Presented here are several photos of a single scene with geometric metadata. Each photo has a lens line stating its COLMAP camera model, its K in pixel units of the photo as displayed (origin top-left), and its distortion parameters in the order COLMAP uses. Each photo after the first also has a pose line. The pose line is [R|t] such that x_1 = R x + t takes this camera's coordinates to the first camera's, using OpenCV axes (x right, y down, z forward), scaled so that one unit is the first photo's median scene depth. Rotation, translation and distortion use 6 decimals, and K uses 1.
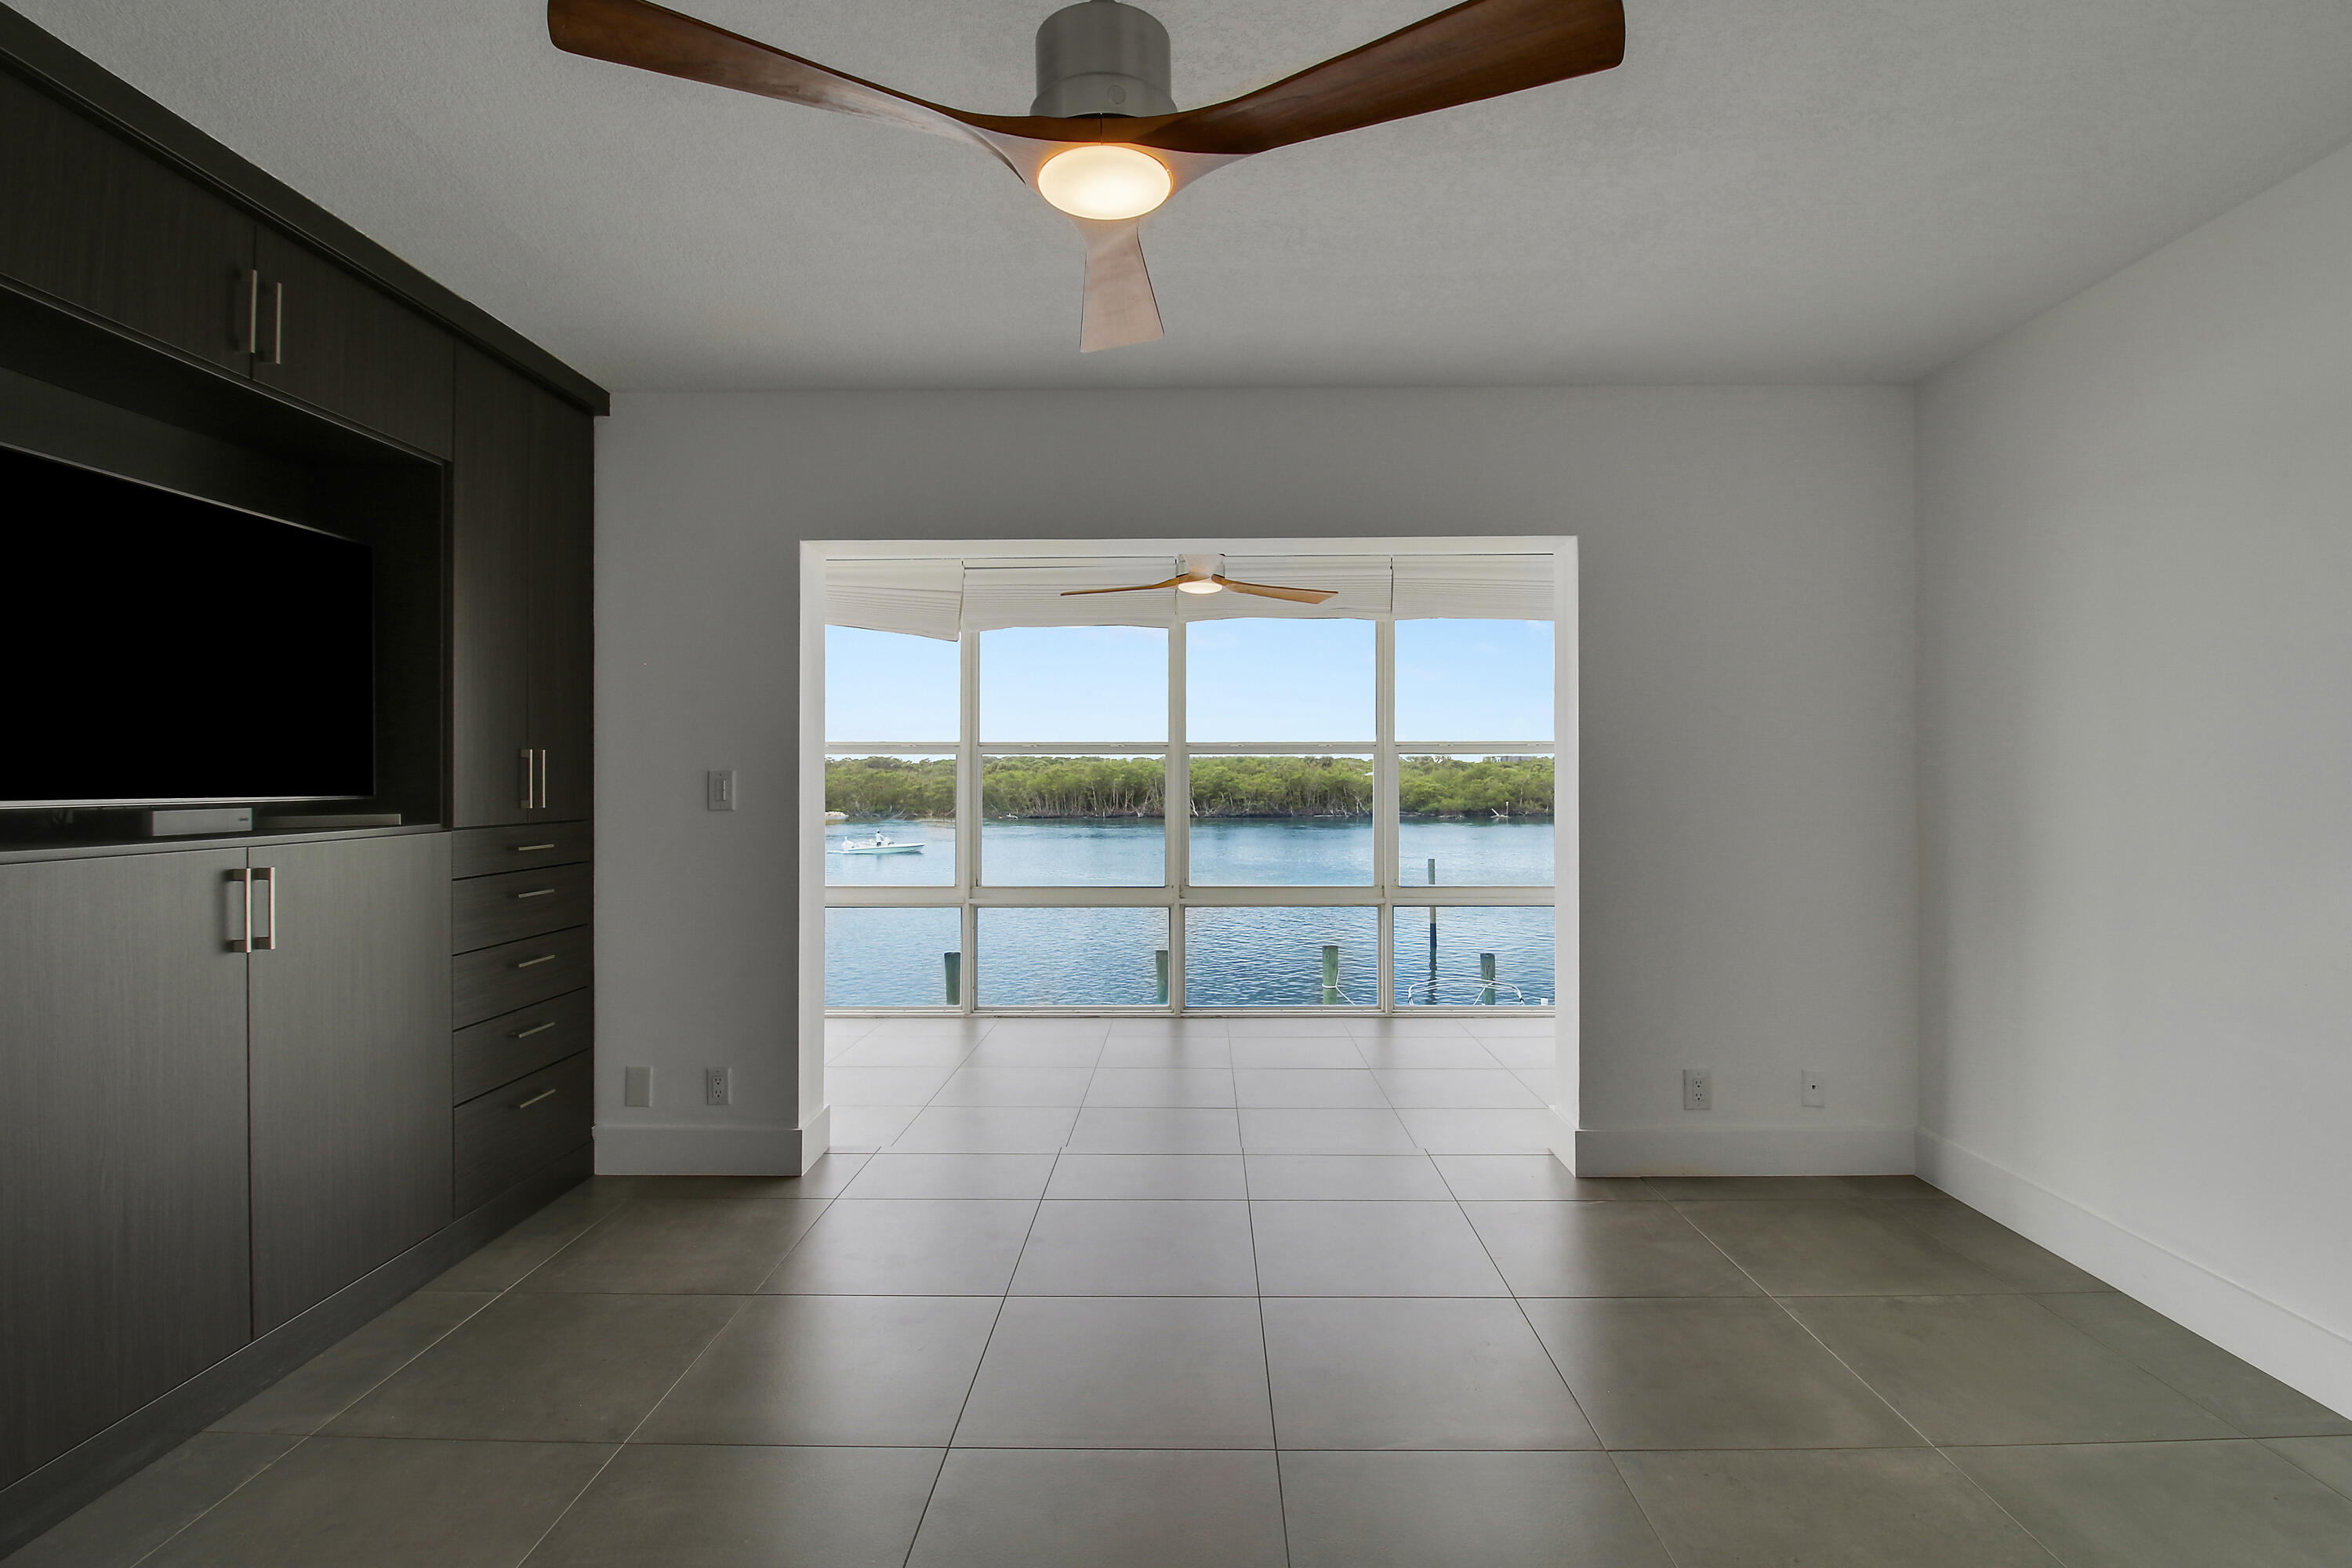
lens RADIAL K [[1112.5, 0, 1192.3], [0, 1112.5, 772.4], [0, 0, 1]] dist [0.001067, -0.017105]
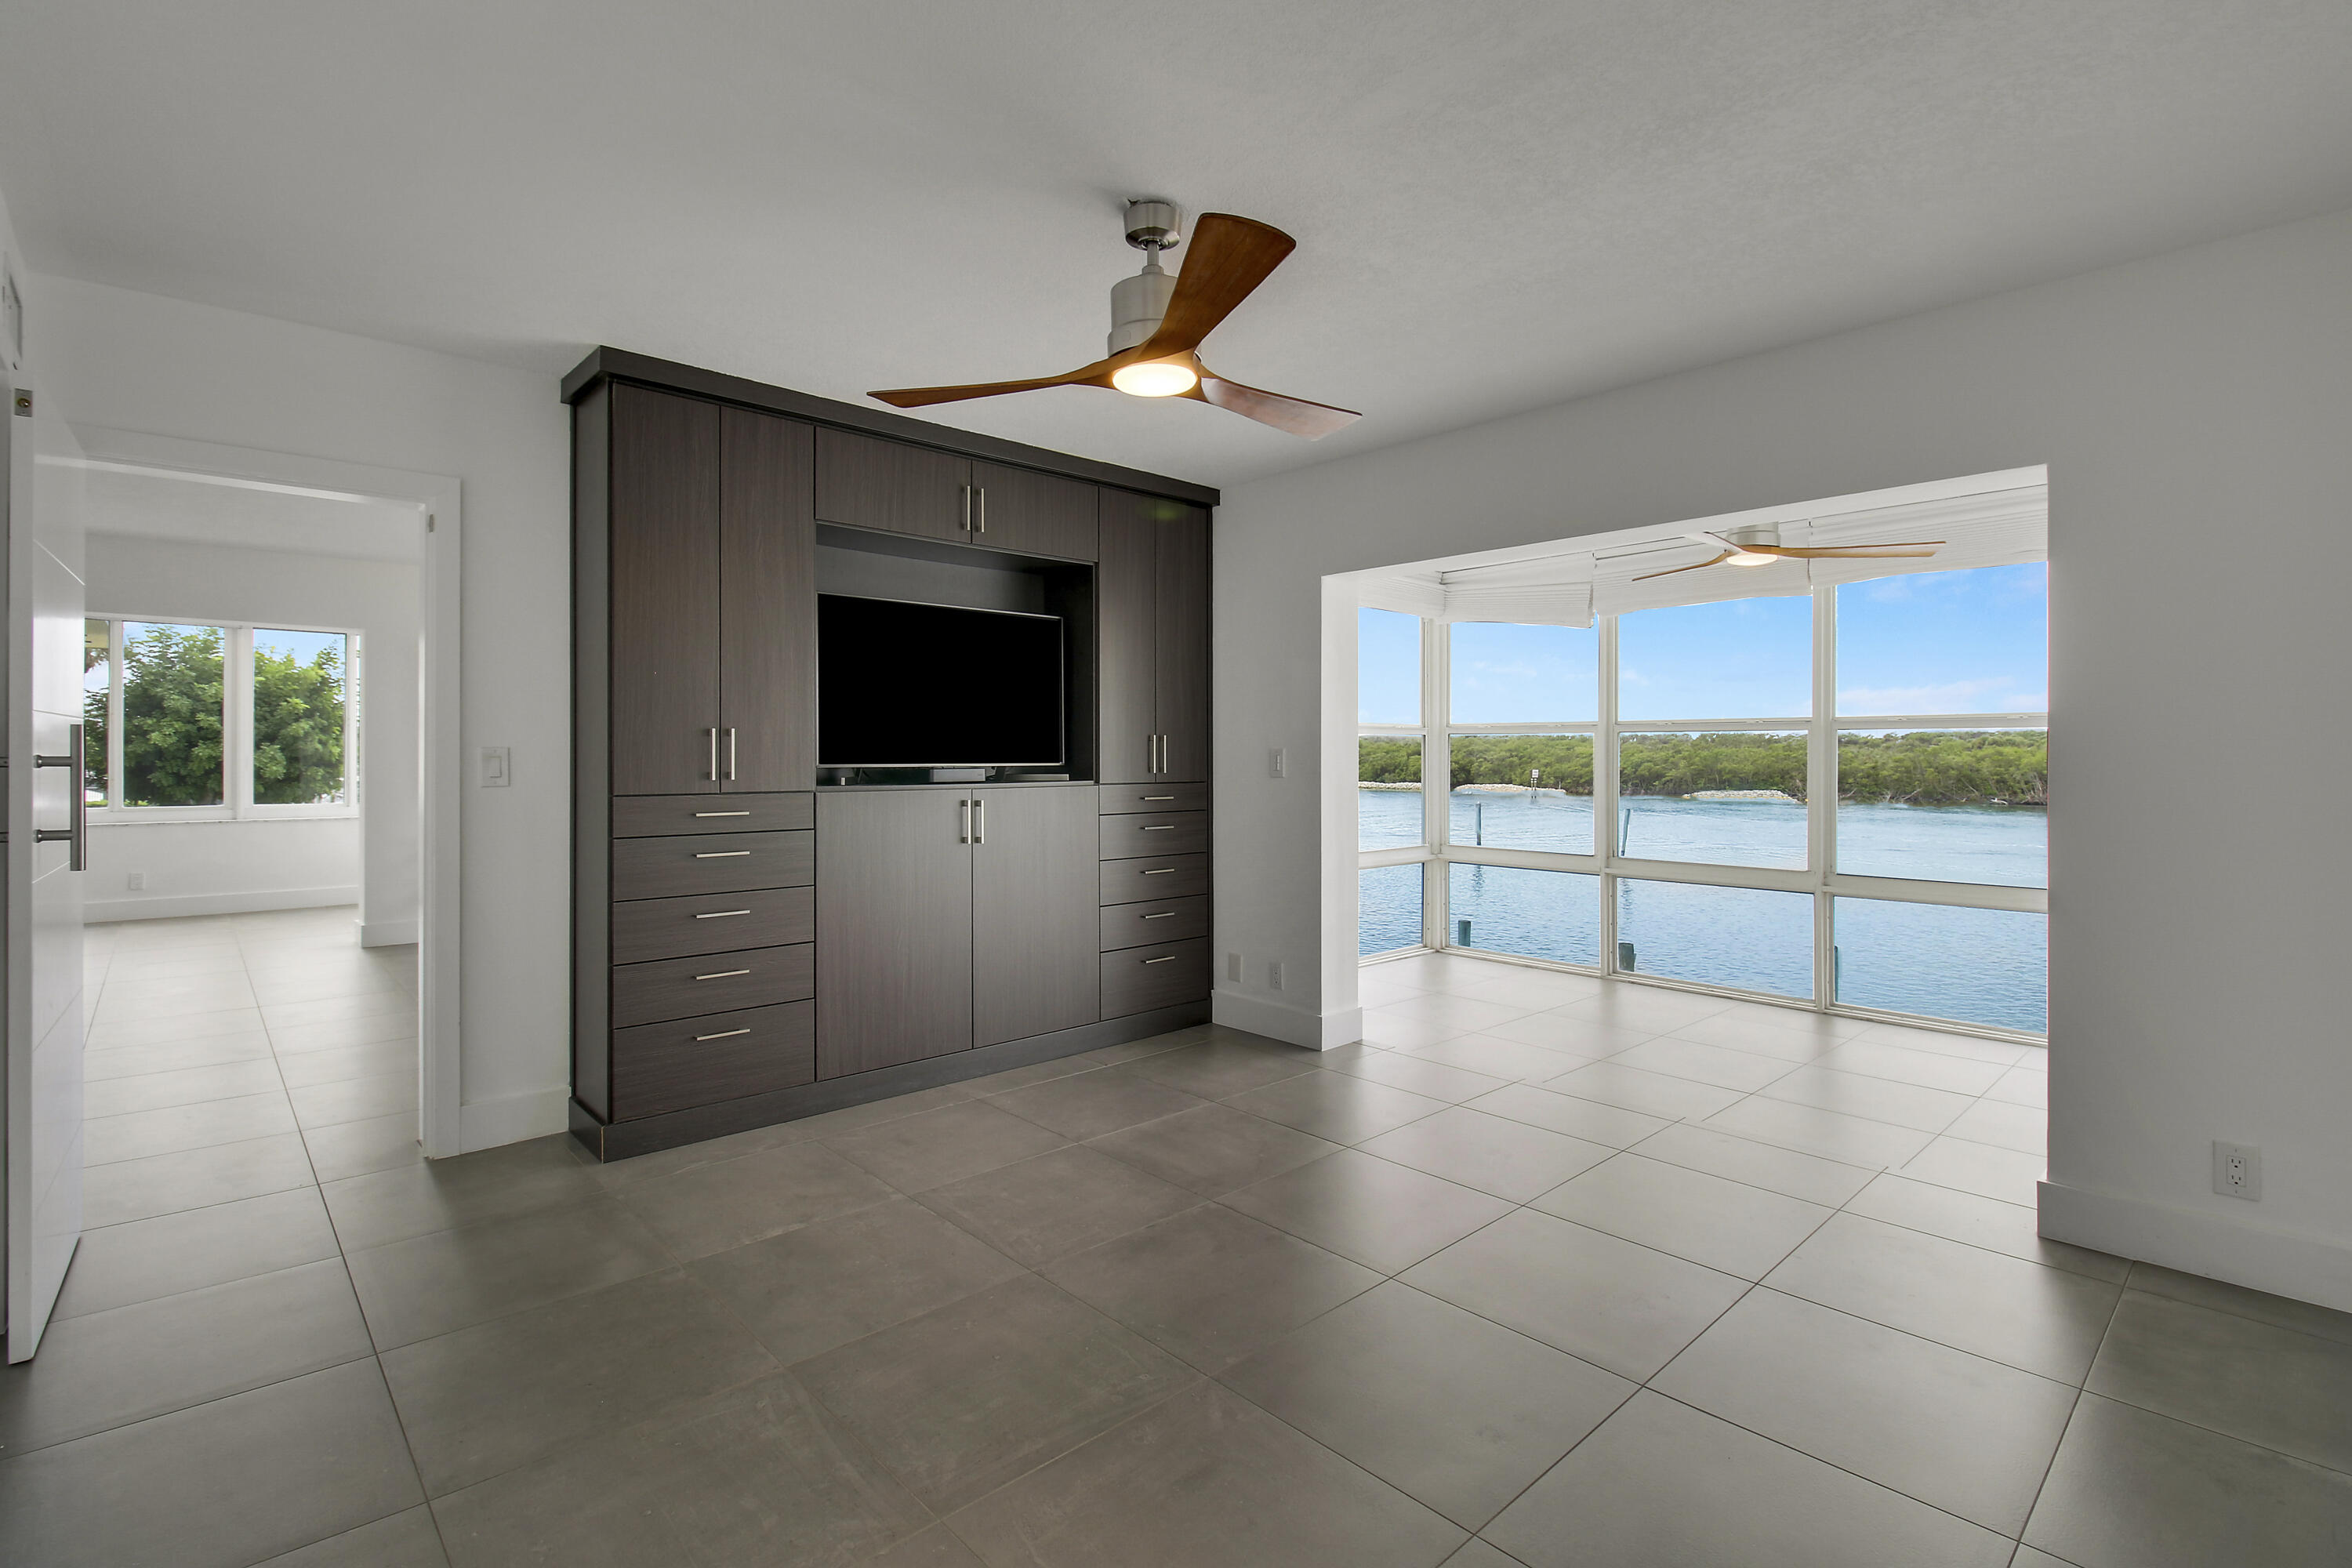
lens RADIAL K [[1092.3, 0, 1188.2], [0, 1092.3, 760.2], [0, 0, 1]] dist [0.002692, -0.014949]
pose [[0.685897, 0.007271, -0.727663, 0.285902], [0.000305, 0.999947, 0.010279, -0.000669], [0.727699, -0.007273, 0.685858, -0.010112]]
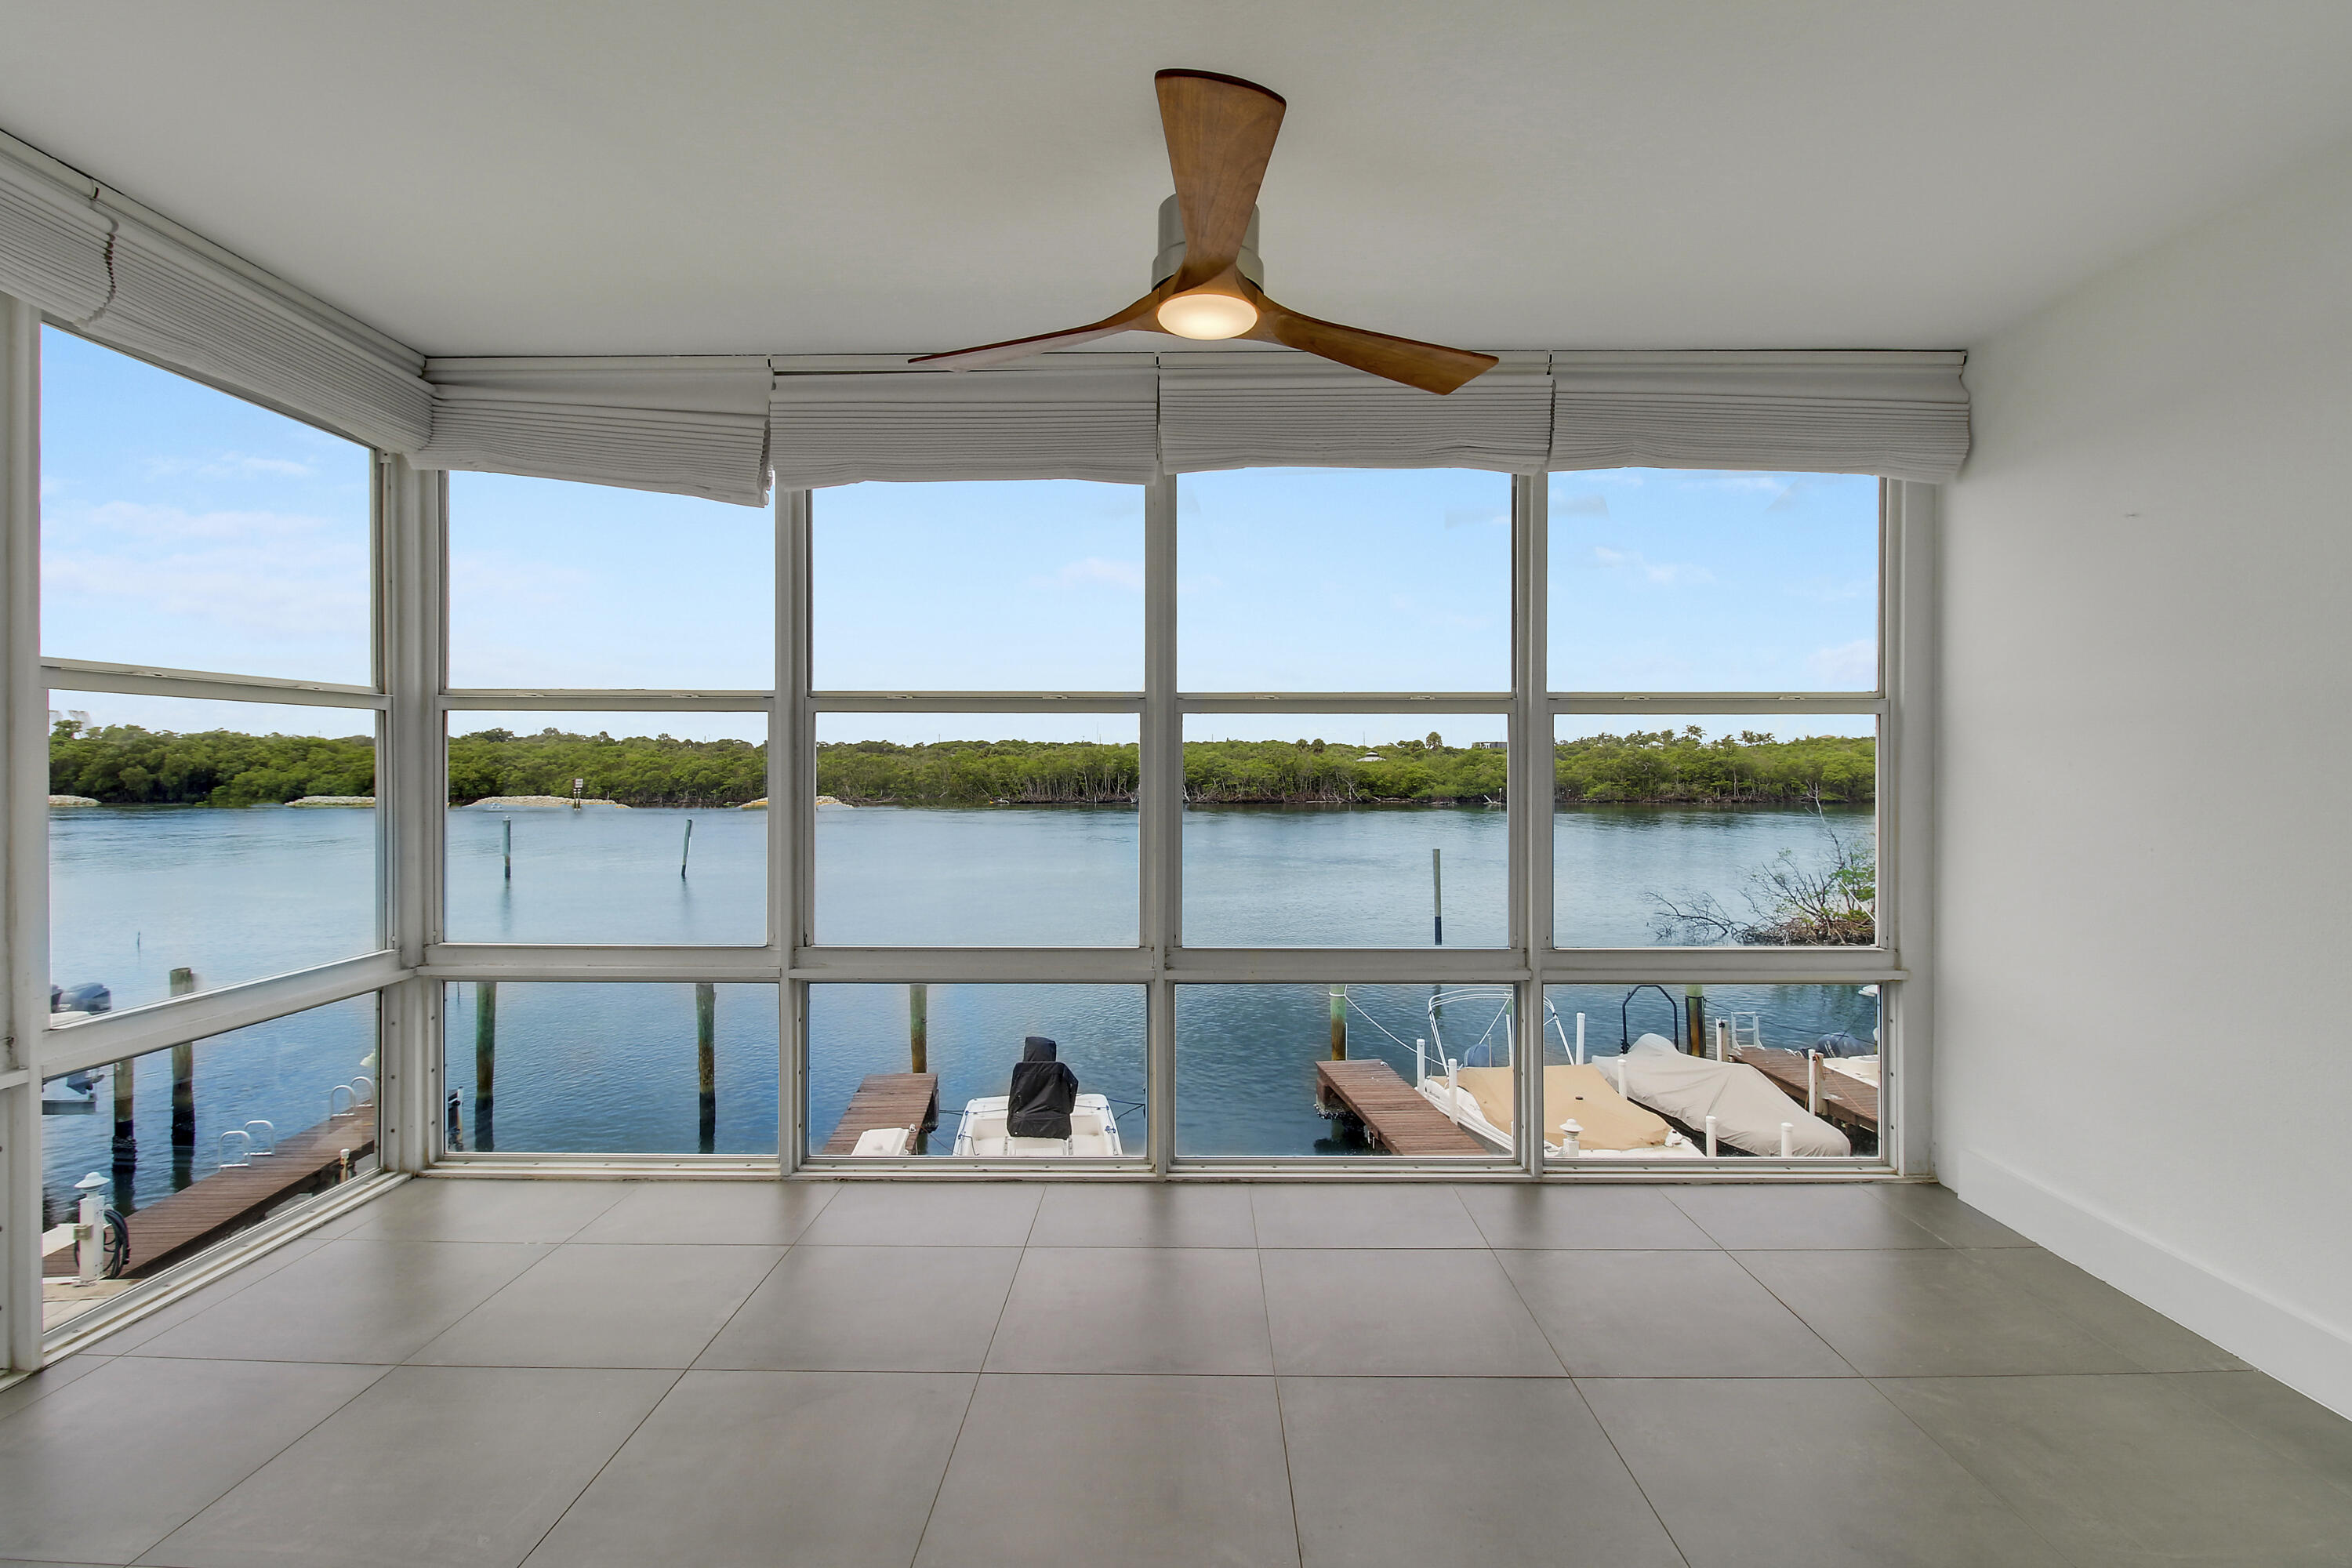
lens RADIAL K [[1092.3, 0, 1188.2], [0, 1092.3, 760.2], [0, 0, 1]] dist [0.002692, -0.014949]
pose [[0.999988, 0.003548, 0.003350, -0.002003], [-0.003555, 0.999992, 0.001907, 0.006416], [-0.003344, -0.001919, 0.999993, 0.447021]]
